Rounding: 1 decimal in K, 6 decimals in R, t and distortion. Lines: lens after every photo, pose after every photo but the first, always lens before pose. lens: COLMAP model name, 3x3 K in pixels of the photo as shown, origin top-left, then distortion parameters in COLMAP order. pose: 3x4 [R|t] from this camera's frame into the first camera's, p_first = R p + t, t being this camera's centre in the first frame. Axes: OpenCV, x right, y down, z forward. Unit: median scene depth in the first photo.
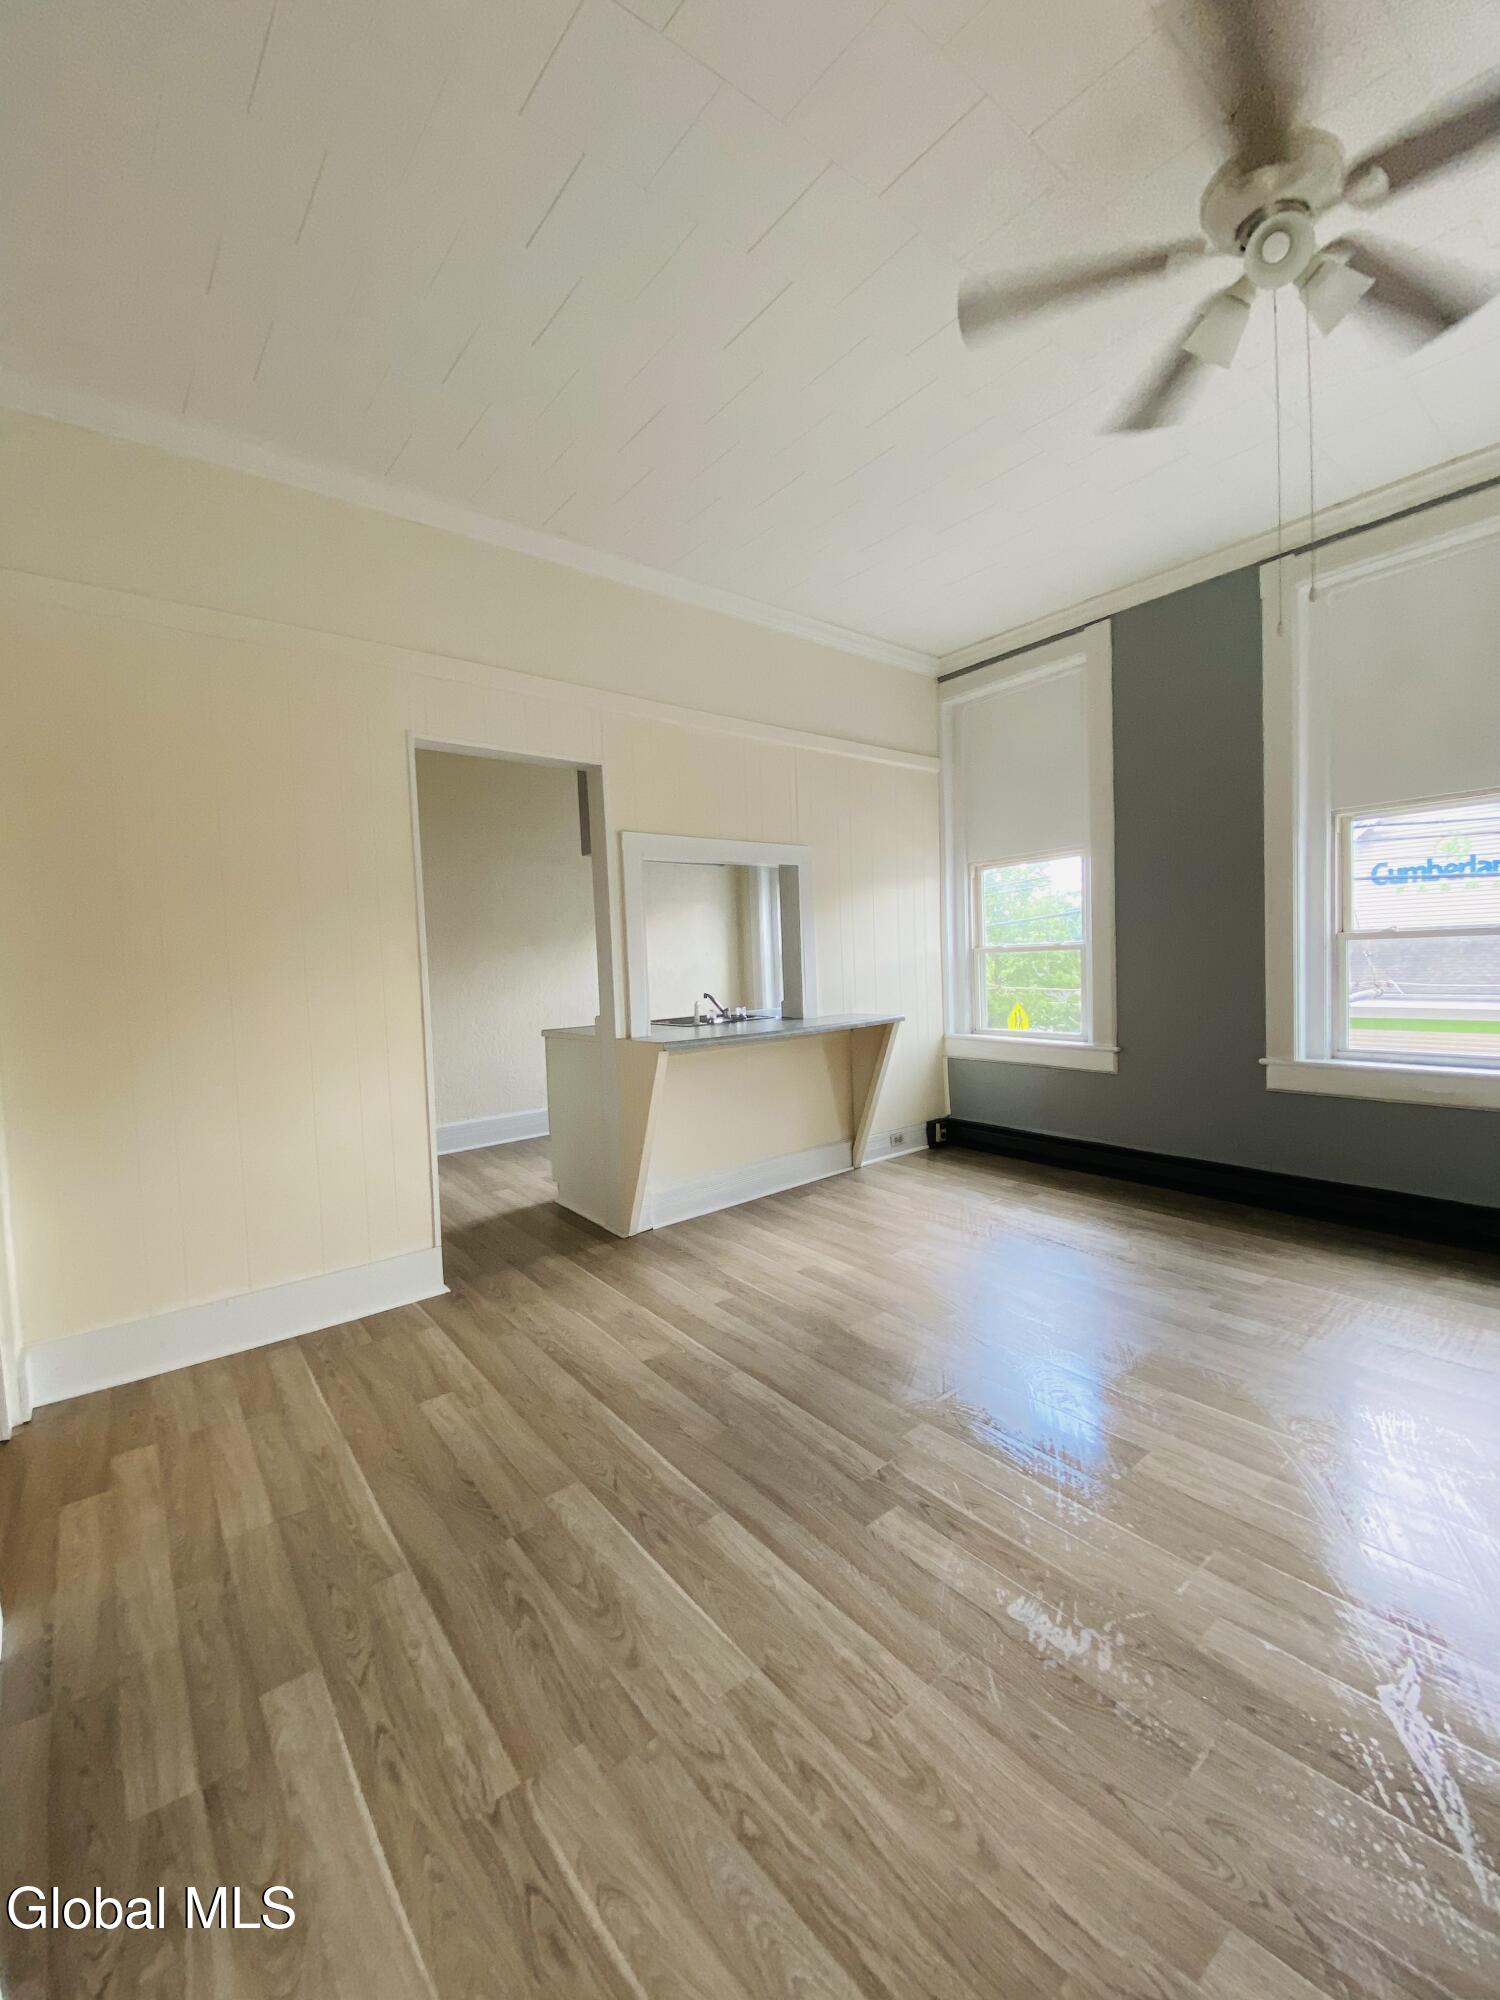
lens RADIAL K [[785.8, 0, 756.7], [0, 785.8, 1012.0], [0, 0, 1]] dist [0.013301, -0.019141]
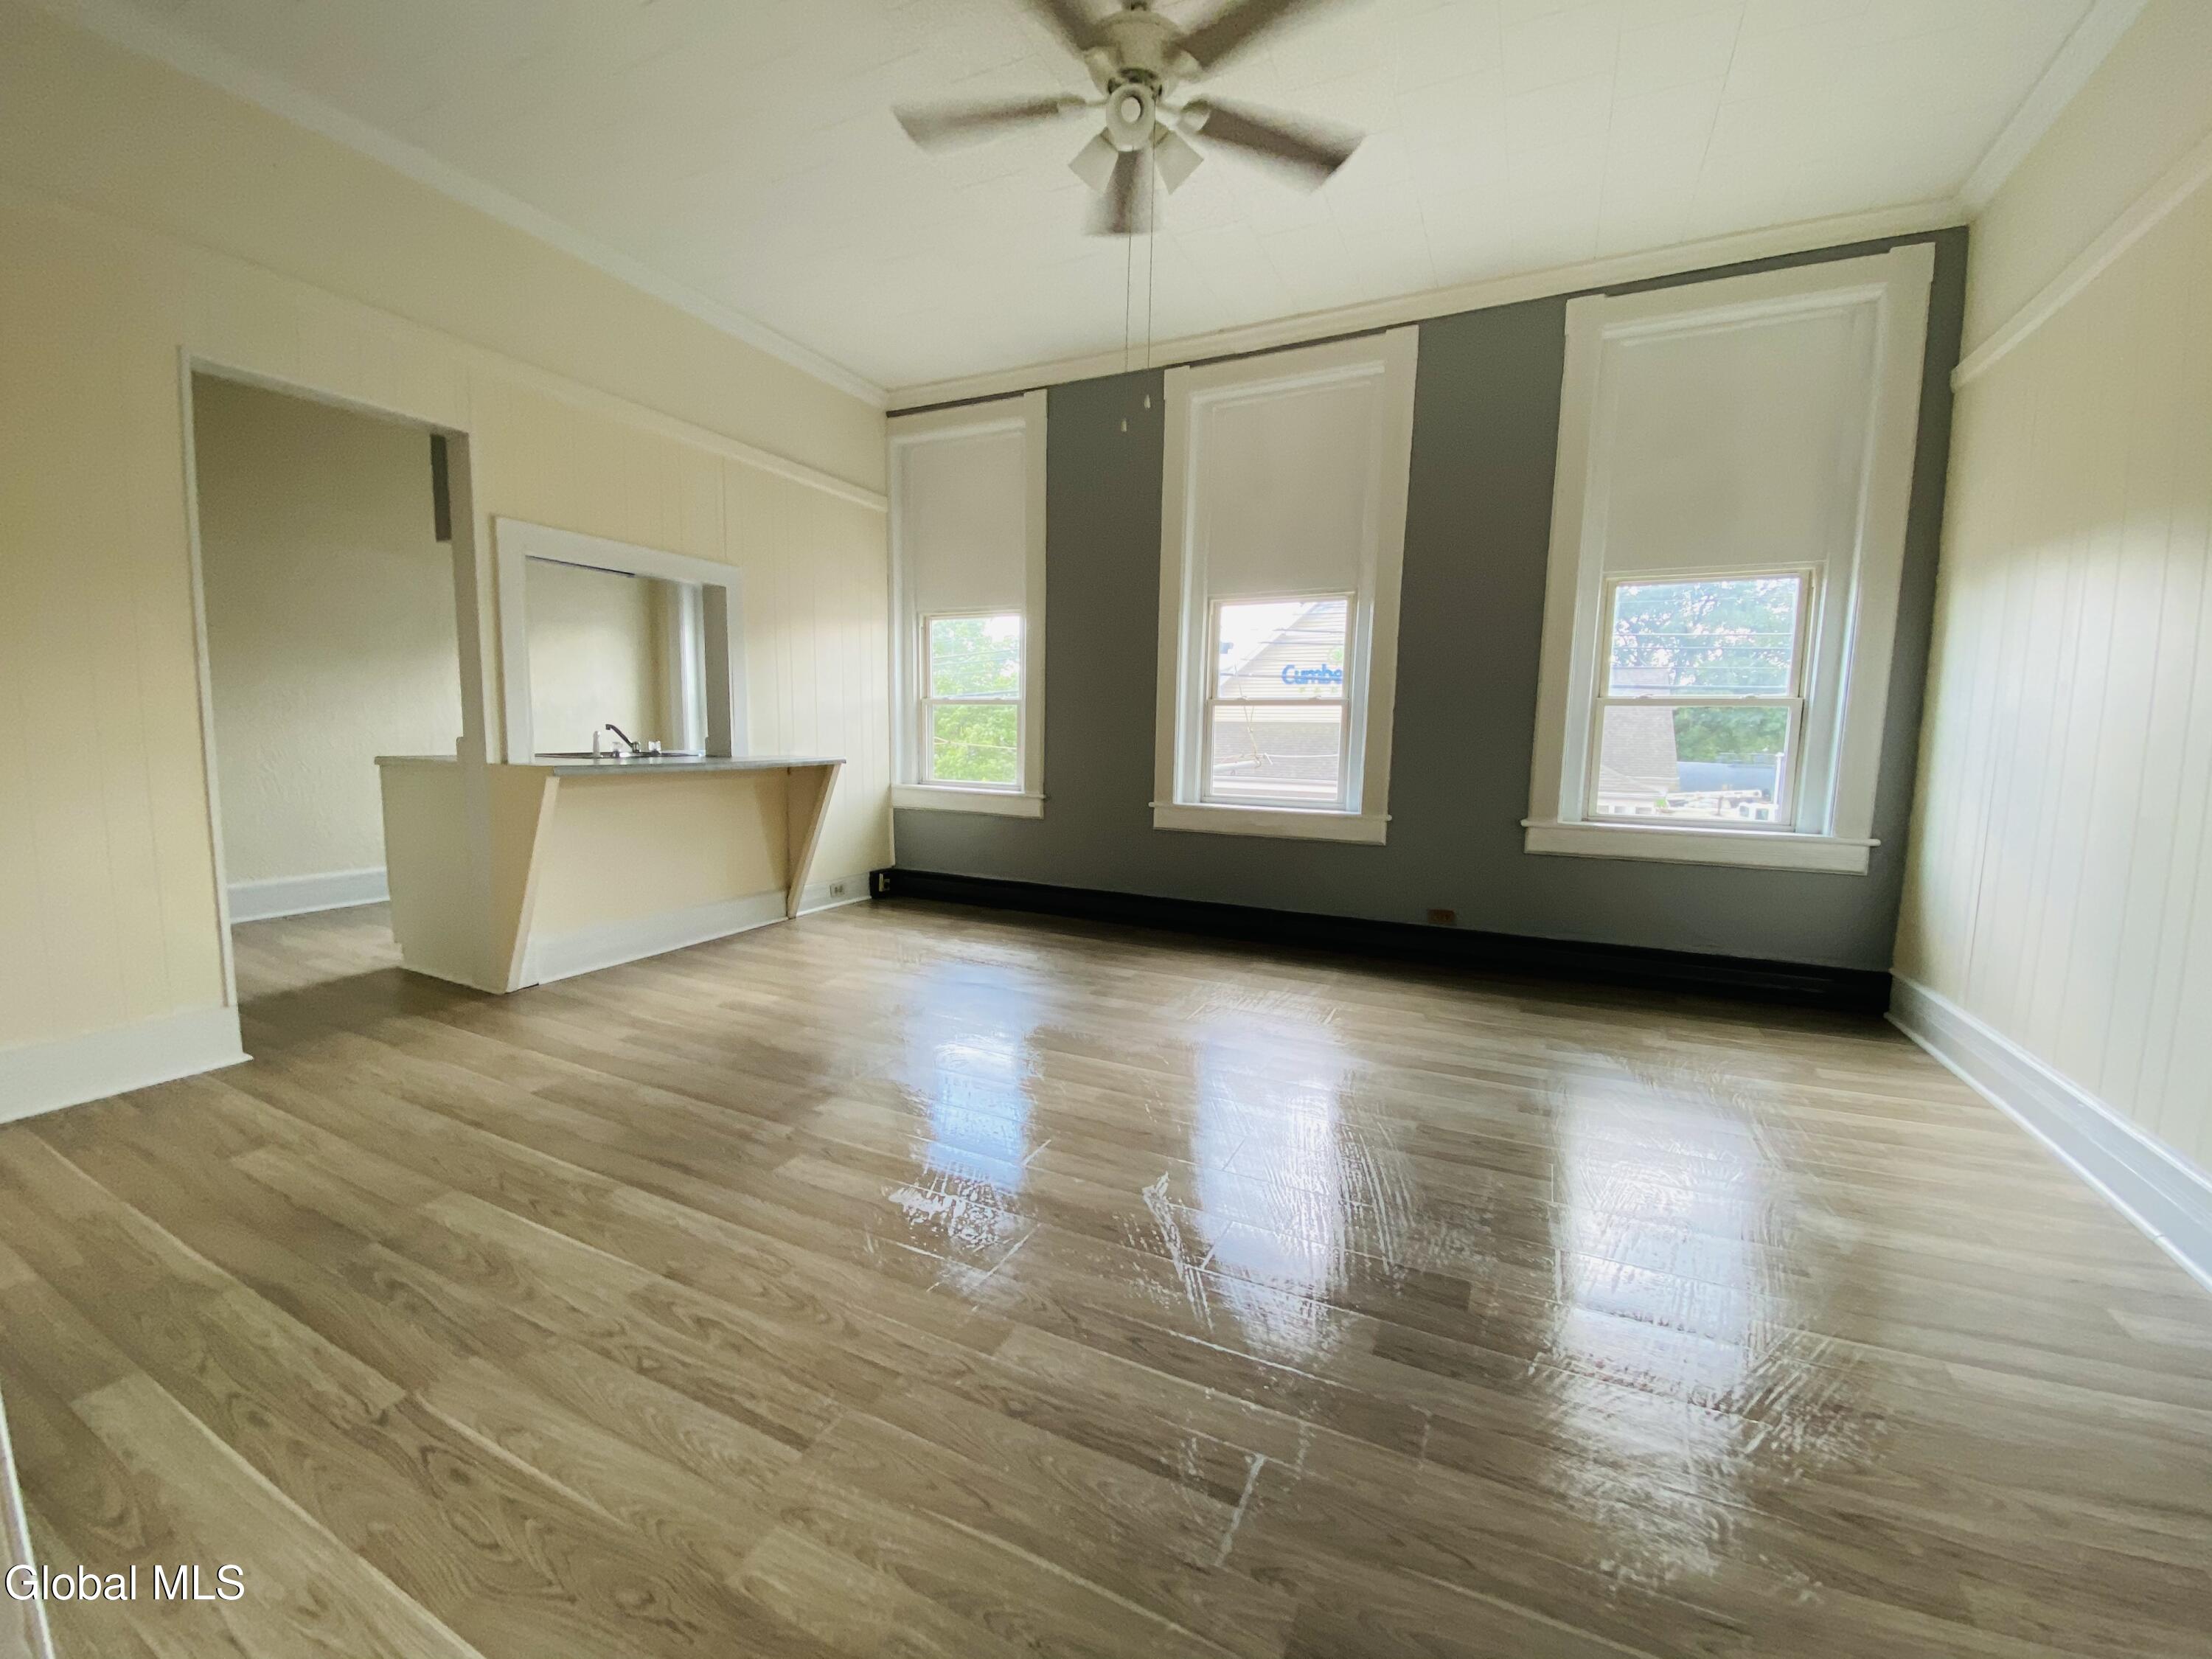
lens RADIAL K [[869.1, 0, 1106.0], [0, 869.1, 829.5], [0, 0, 1]] dist [0.013301, -0.019141]
pose [[0.899690, 0.003075, 0.436519, 0.013307], [-0.023574, 0.998858, 0.041551, 0.055637], [-0.435893, -0.047673, 0.898735, -0.157279]]
